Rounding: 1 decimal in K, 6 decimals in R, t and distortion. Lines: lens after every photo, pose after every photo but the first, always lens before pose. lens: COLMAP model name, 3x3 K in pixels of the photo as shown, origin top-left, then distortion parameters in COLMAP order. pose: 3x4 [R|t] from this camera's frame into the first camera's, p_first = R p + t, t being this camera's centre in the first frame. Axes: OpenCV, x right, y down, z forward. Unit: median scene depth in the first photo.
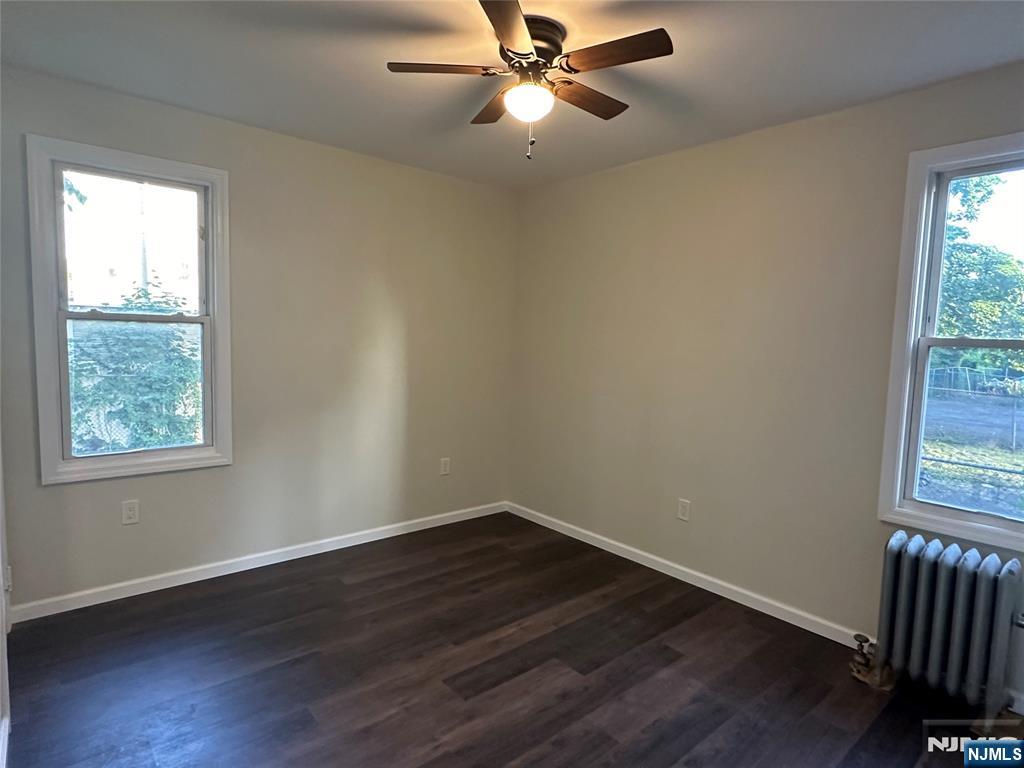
lens RADIAL K [[587.2, 0, 501.6], [0, 587.2, 391.2], [0, 0, 1]] dist [-0.000716, 0.001085]
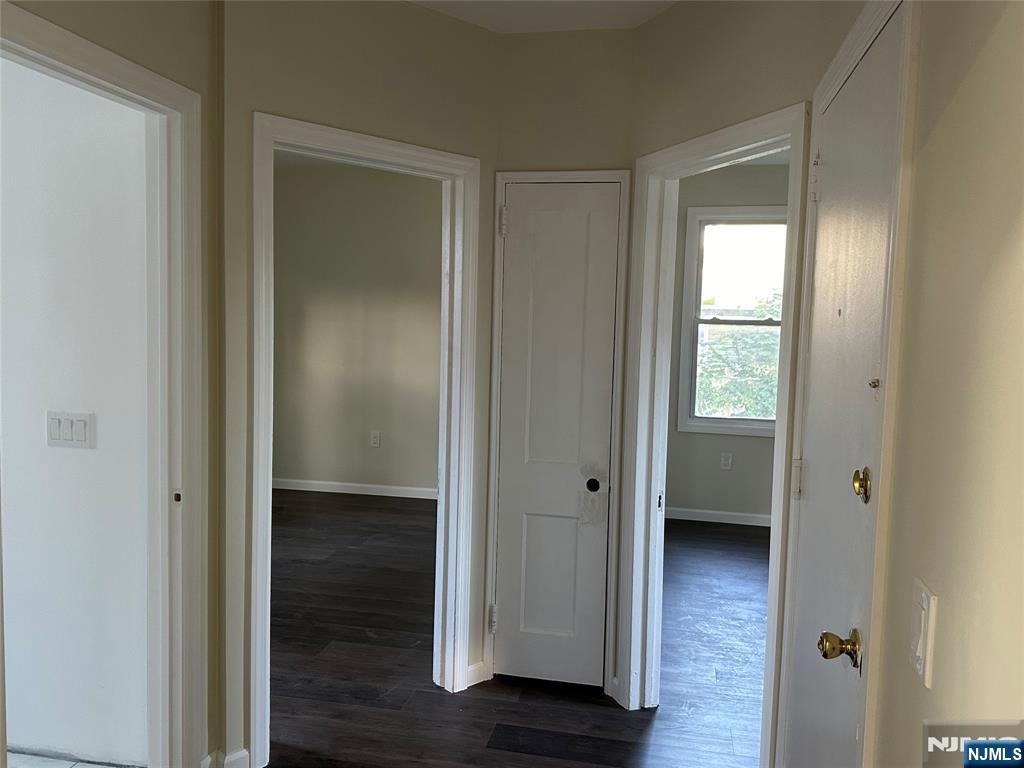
lens RADIAL K [[795.6, 0, 505.7], [0, 795.6, 386.3], [0, 0, 1]] dist [0.011845, -0.006043]
pose [[0.635822, 0.048623, -0.770302, 0.137417], [-0.077894, 0.996961, -0.001365, 0.020573], [0.767895, 0.060869, 0.637677, -0.176370]]
